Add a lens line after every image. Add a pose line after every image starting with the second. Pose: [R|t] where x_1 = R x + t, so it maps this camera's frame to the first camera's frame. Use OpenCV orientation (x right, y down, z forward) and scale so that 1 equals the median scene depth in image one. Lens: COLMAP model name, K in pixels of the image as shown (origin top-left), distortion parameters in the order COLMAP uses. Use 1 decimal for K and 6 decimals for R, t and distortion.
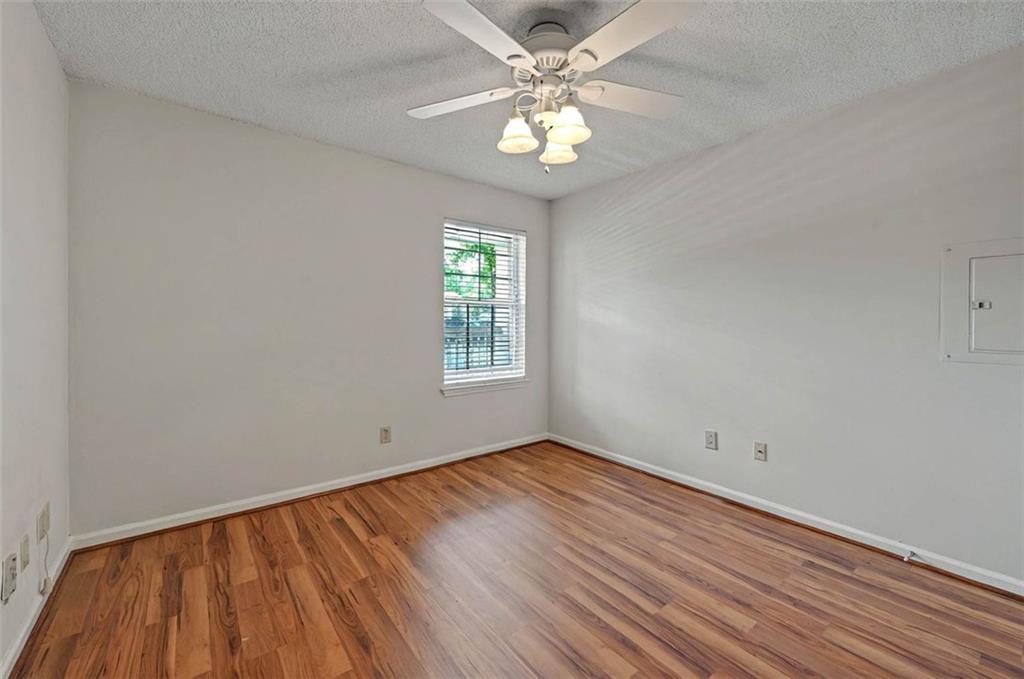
lens RADIAL K [[412.7, 0, 501.6], [0, 412.7, 328.9], [0, 0, 1]] dist [0.002149, 0.000199]
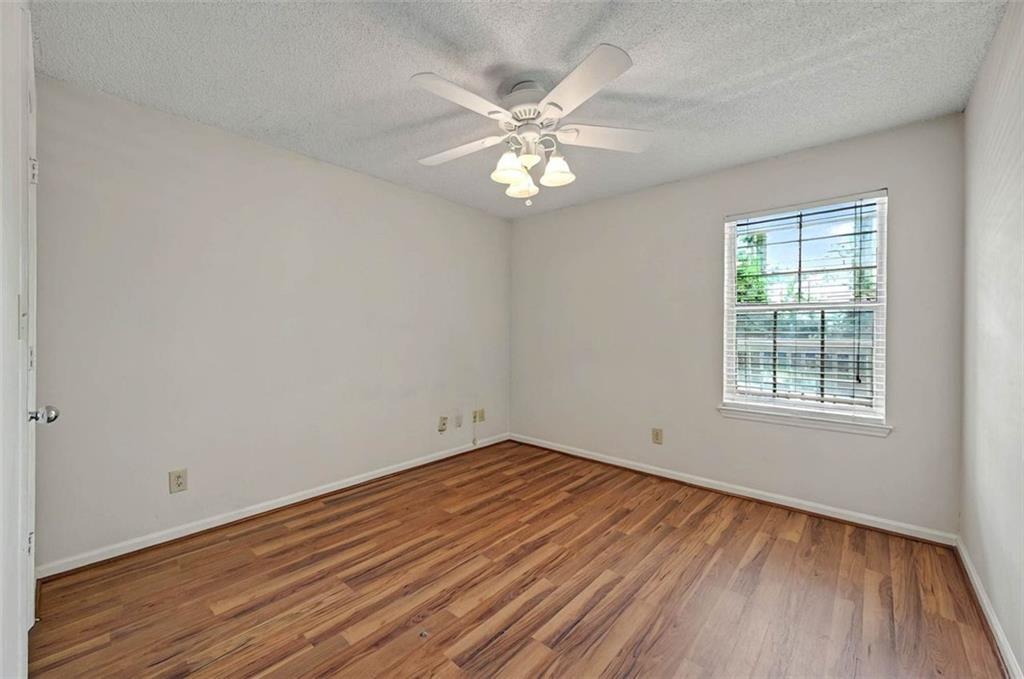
lens RADIAL K [[397.1, 0, 509.2], [0, 397.1, 339.8], [0, 0, 1]] dist [0.002117, 0.000108]
pose [[0.195929, 0.018585, -0.980442, 0.713203], [-0.024234, 0.999607, 0.014106, -0.002714], [0.980319, 0.020996, 0.196303, 0.434395]]
